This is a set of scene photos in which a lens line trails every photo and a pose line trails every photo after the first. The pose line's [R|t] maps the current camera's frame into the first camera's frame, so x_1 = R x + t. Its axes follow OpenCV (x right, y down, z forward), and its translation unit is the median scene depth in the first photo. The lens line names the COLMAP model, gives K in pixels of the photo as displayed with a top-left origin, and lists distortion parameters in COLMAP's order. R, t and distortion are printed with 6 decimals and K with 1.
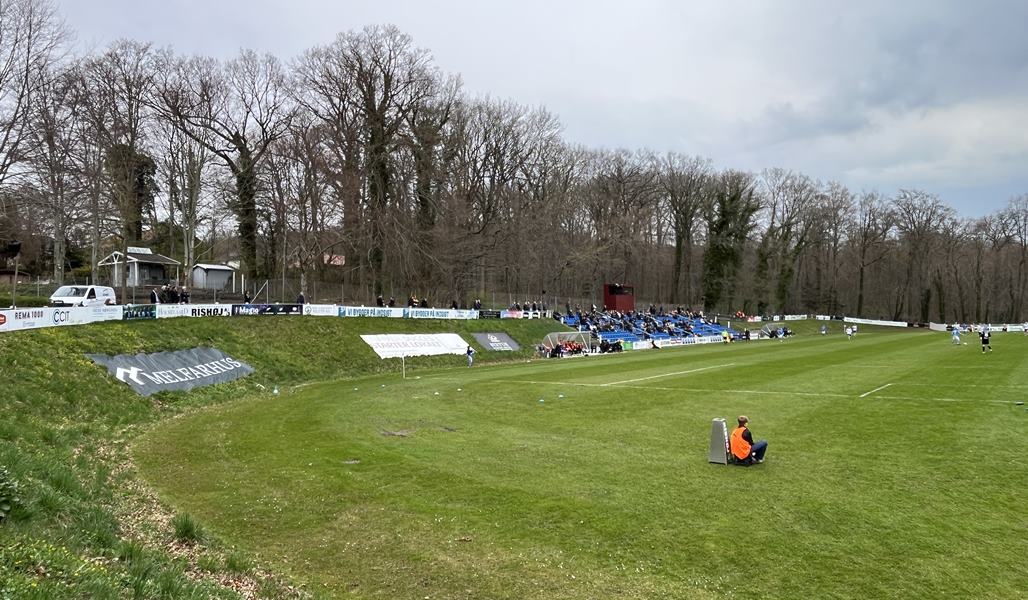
lens RADIAL K [[657.3, 0, 510.1], [0, 657.3, 298.2], [0, 0, 1]] dist [-0.003646, -0.000245]
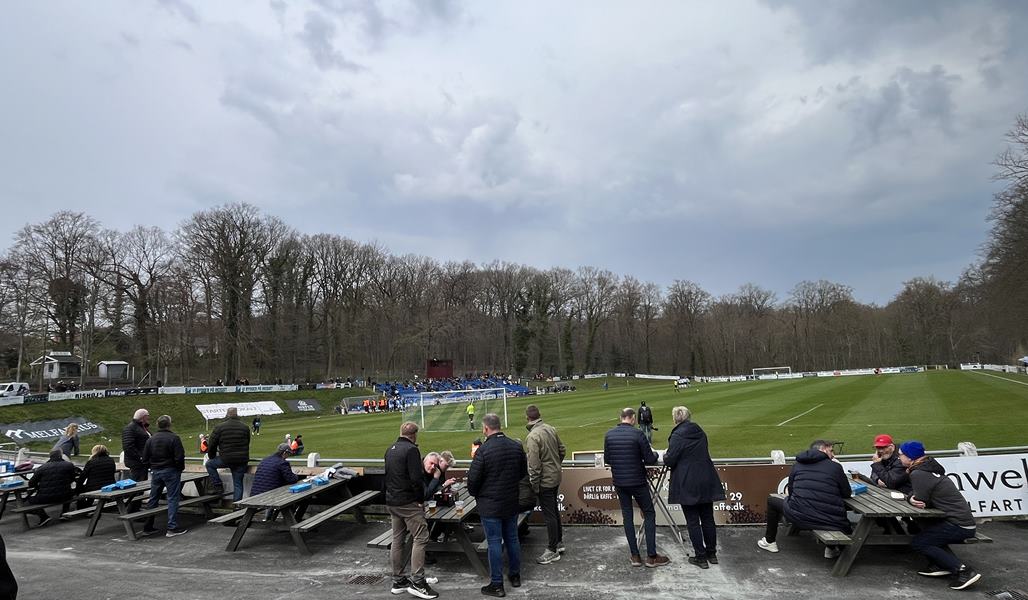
lens RADIAL K [[570.8, 0, 511.5], [0, 570.8, 297.0], [0, 0, 1]] dist [-0.007519, 0.001568]
pose [[0.996355, -0.023620, 0.081967, 0.403319], [0.032329, 0.993775, -0.106610, -0.031150], [-0.078939, 0.108871, 0.990917, -0.440346]]
